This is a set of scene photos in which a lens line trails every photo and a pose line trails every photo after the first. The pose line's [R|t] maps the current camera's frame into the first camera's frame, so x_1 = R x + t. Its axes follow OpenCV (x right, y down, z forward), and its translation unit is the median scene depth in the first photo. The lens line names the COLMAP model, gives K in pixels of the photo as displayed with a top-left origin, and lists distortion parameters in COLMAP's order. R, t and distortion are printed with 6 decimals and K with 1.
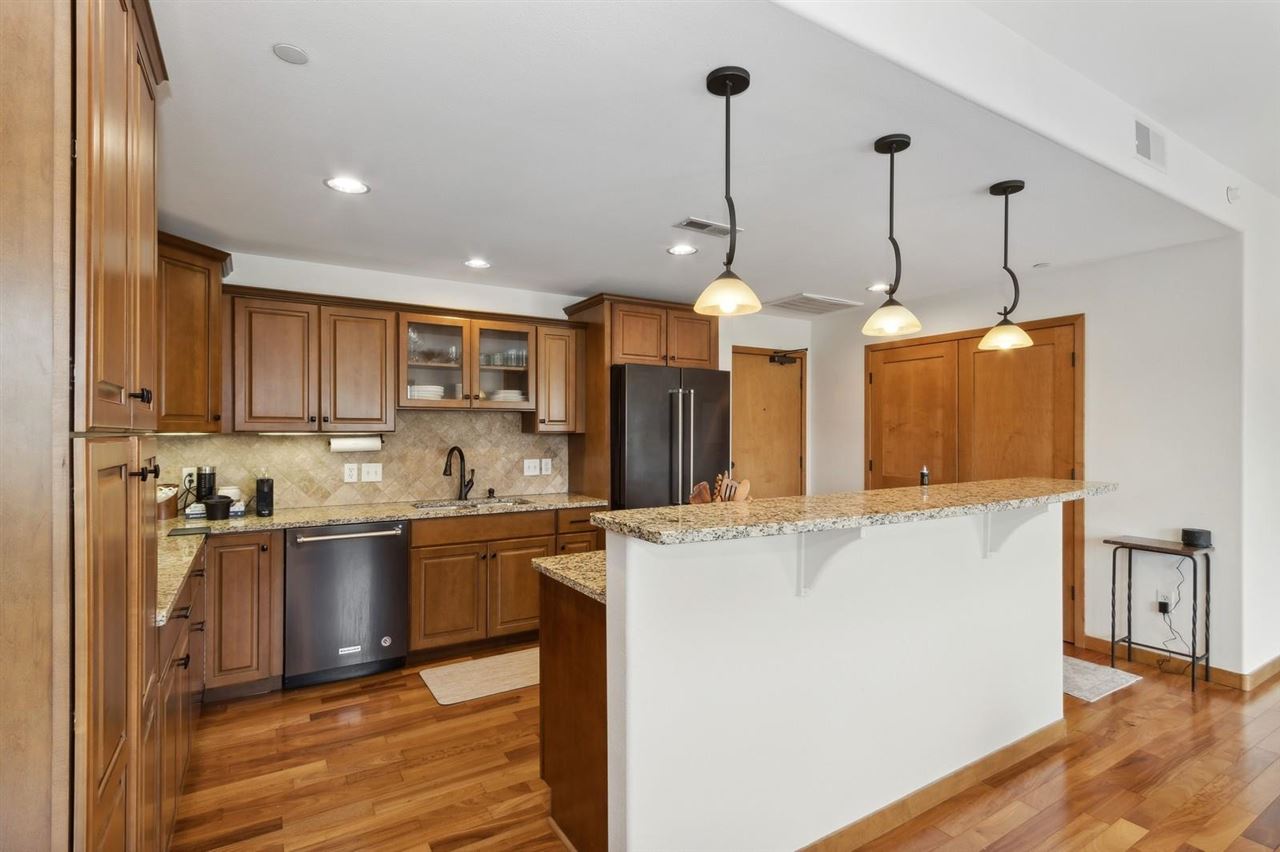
lens RADIAL K [[613.8, 0, 640.7], [0, 613.8, 422.3], [0, 0, 1]] dist [0.004447, 0.000452]
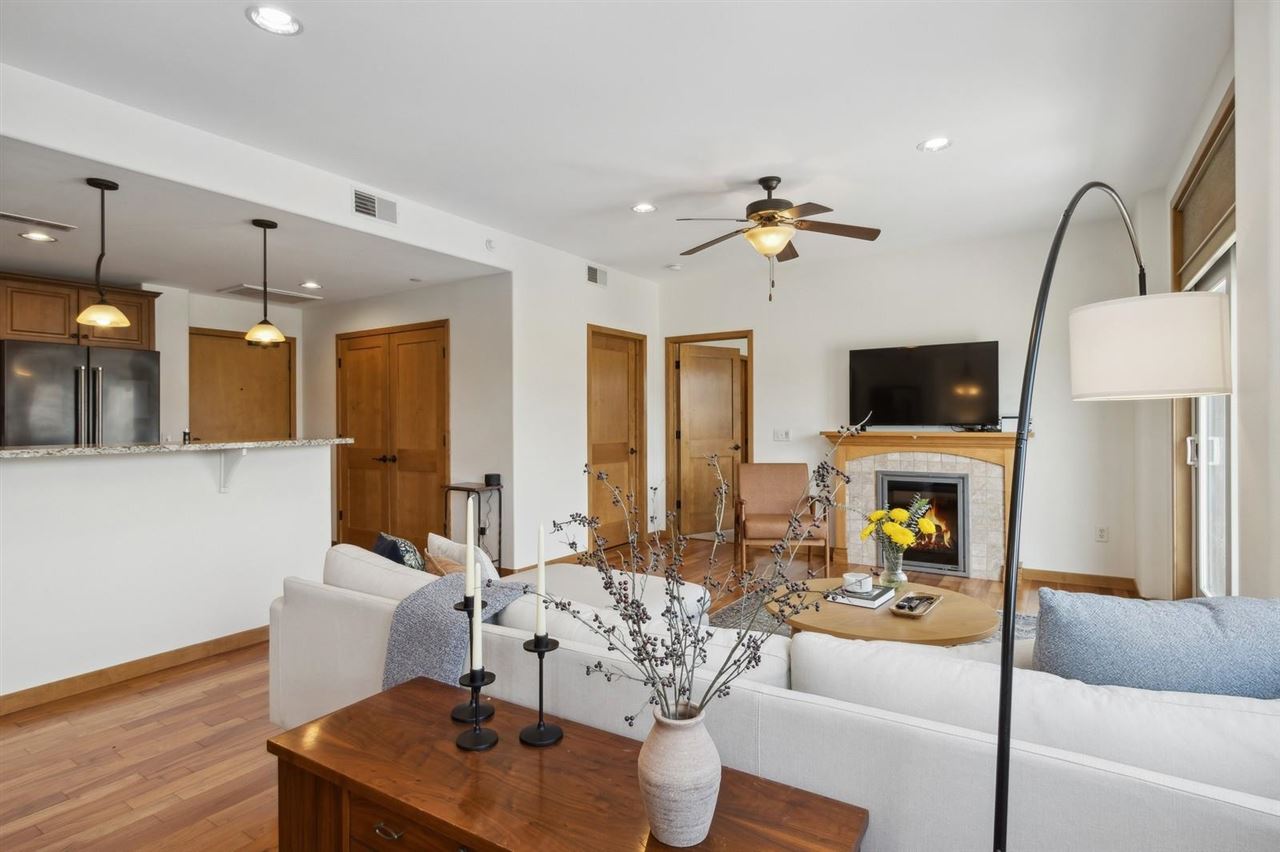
lens RADIAL K [[650.0, 0, 640.0], [0, 650.0, 426.0], [0, 0, 1]] dist [0.001203, 0.000229]
pose [[0.907644, -0.007350, 0.419677, 0.479242], [-0.001951, 0.999762, 0.021728, 0.023396], [-0.419737, -0.020540, 0.907413, -0.437254]]
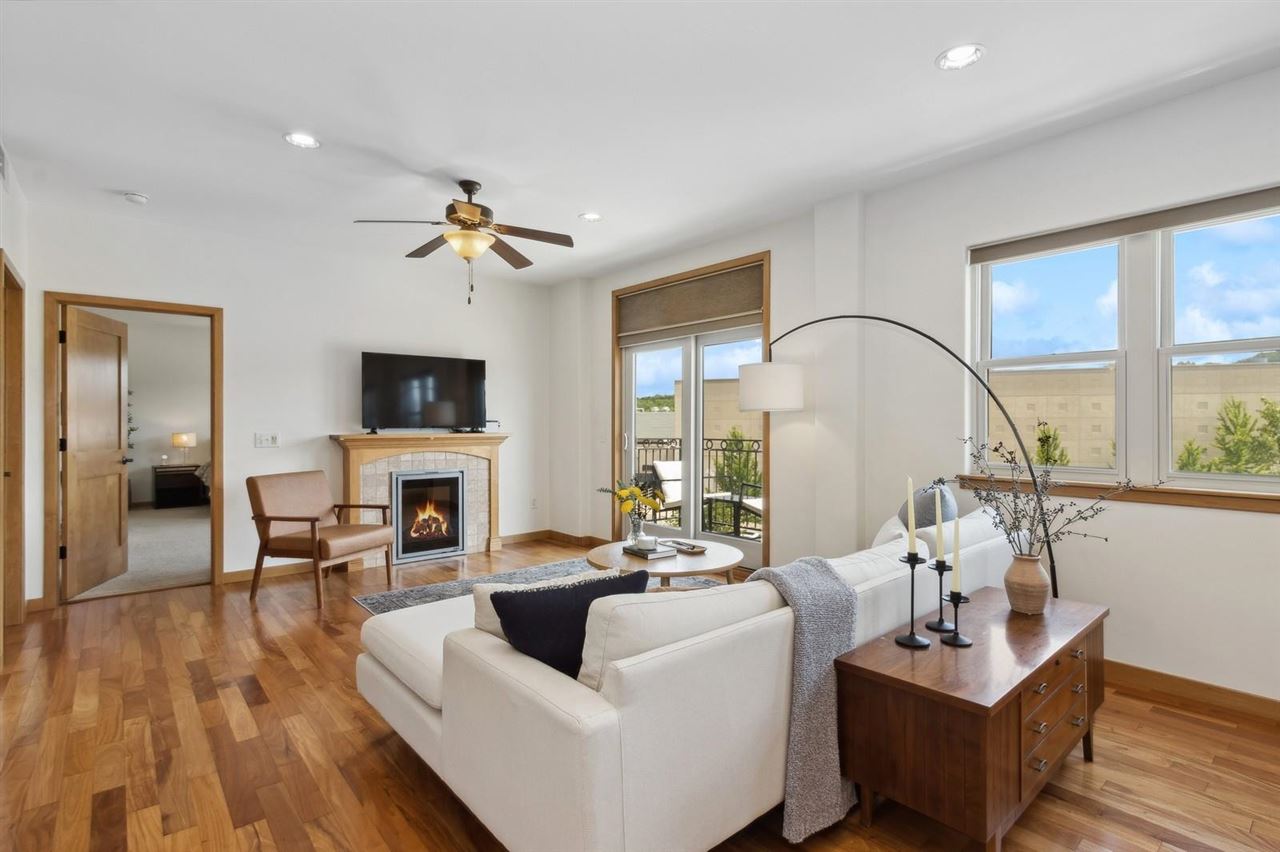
lens RADIAL K [[623.7, 0, 641.2], [0, 623.7, 428.3], [0, 0, 1]] dist [0.000693, 0.000099]
pose [[-0.150898, -0.008274, 0.988515, 0.093862], [-0.012793, 0.999898, 0.006416, 0.035522], [-0.988467, -0.011677, -0.150989, 0.248054]]
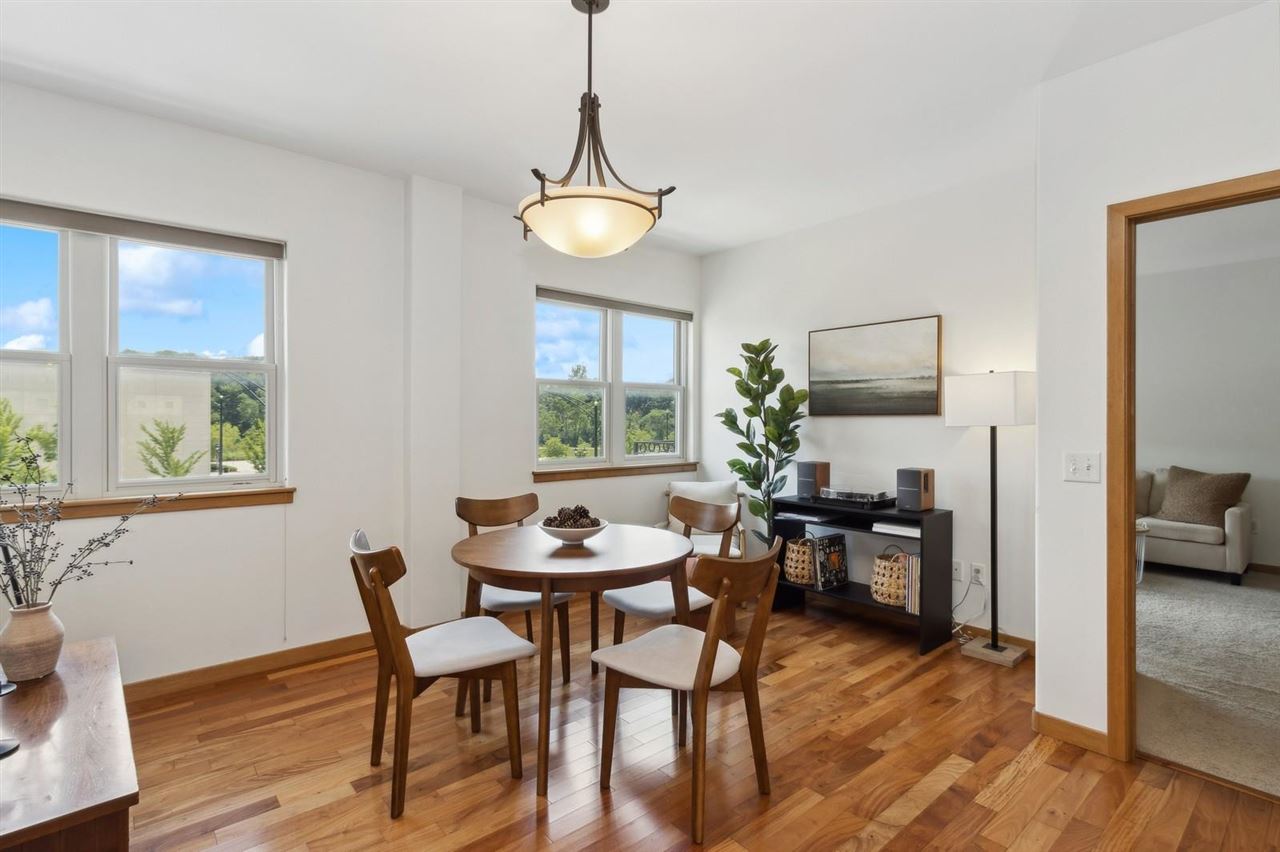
lens RADIAL K [[613.8, 0, 640.7], [0, 613.8, 422.3], [0, 0, 1]] dist [0.004447, 0.000452]
pose [[-0.986708, -0.002154, -0.162490, 0.242059], [-0.000632, 0.999955, -0.009419, 0.020091], [0.162503, -0.009191, -0.986665, 0.333949]]
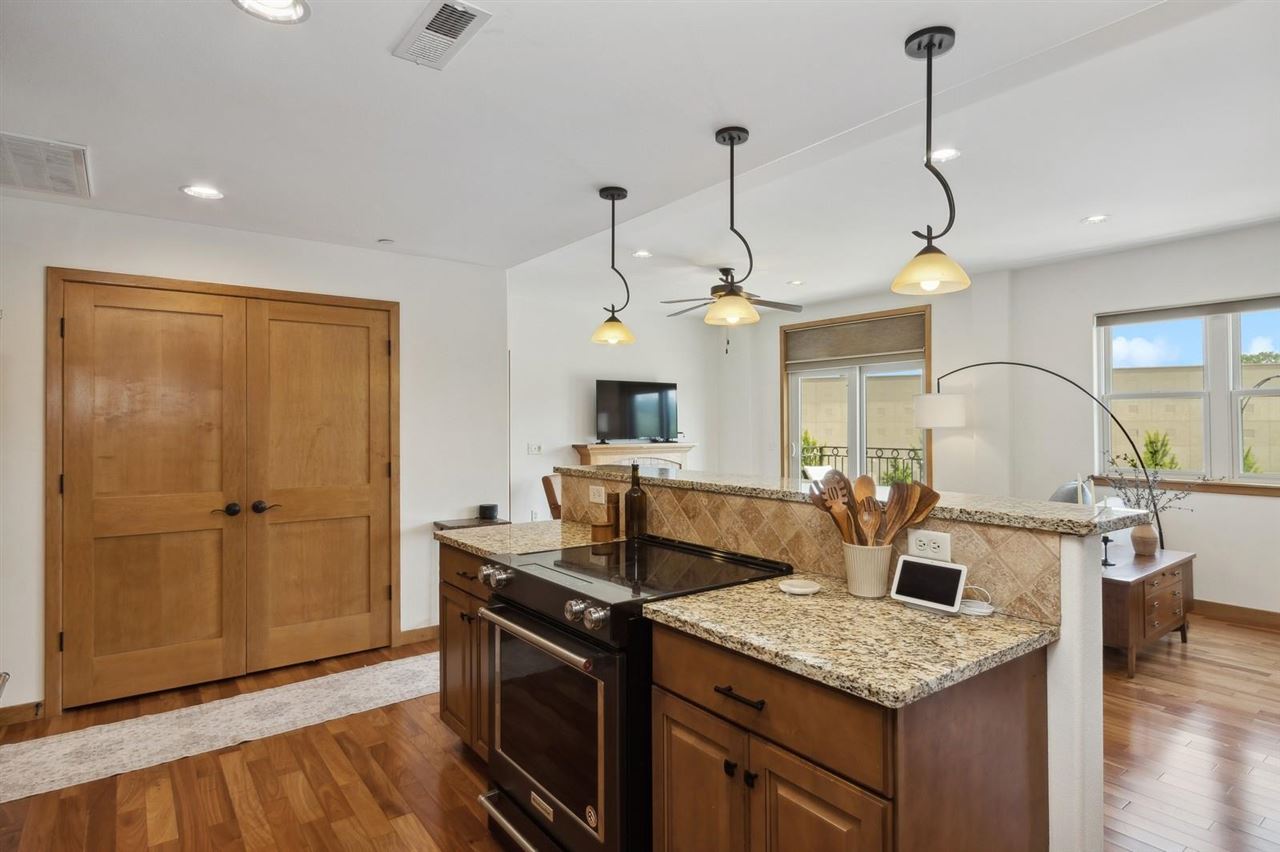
lens RADIAL K [[694.2, 0, 639.1], [0, 694.2, 417.9], [0, 0, 1]] dist [0.005266, 0.000939]
pose [[-0.091034, 0.010535, 0.995792, -0.392051], [-0.012874, 0.999848, -0.011754, 0.014014], [-0.995765, -0.013890, -0.090884, 0.683090]]
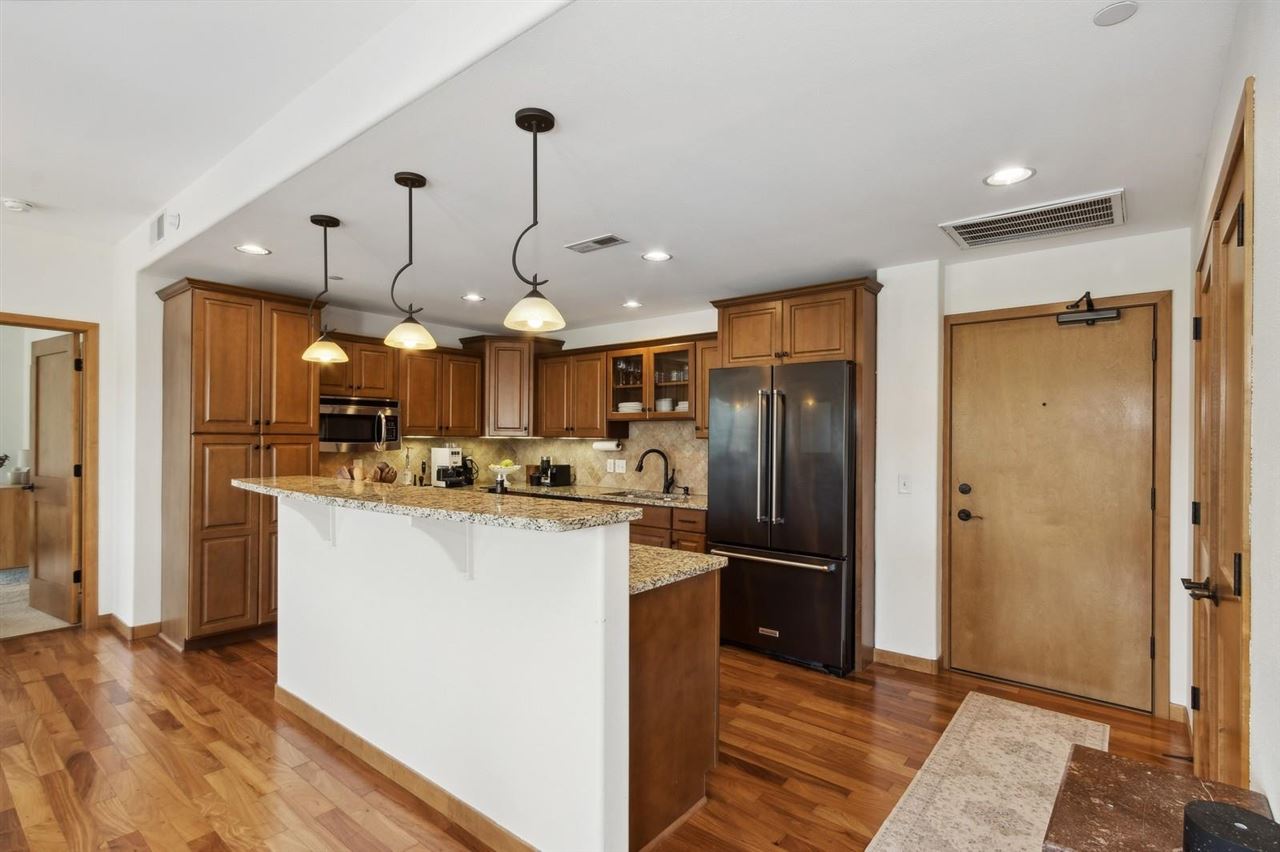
lens RADIAL K [[612.4, 0, 641.5], [0, 612.4, 433.1], [0, 0, 1]] dist [0.002214, -0.000049]
pose [[0.326673, -0.005503, -0.945121, 0.885475], [0.005859, 0.999976, -0.003797, 0.010834], [0.945119, -0.004297, 0.326697, 0.573314]]
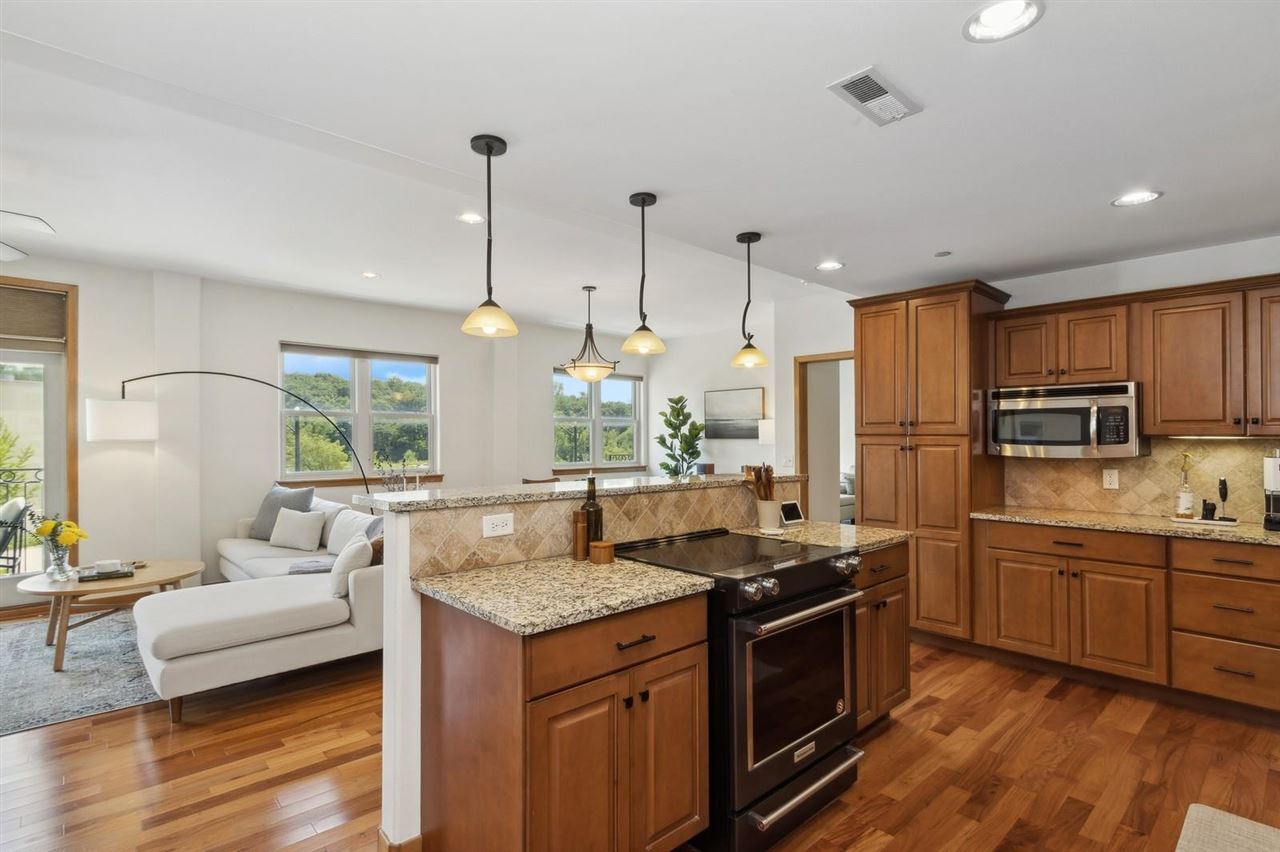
lens RADIAL K [[612.4, 0, 641.5], [0, 612.4, 433.1], [0, 0, 1]] dist [0.002214, -0.000049]
pose [[-0.980205, -0.003227, -0.197958, 0.359248], [0.000958, 0.999778, -0.021037, 0.022302], [0.197982, -0.020810, -0.979985, 1.201552]]
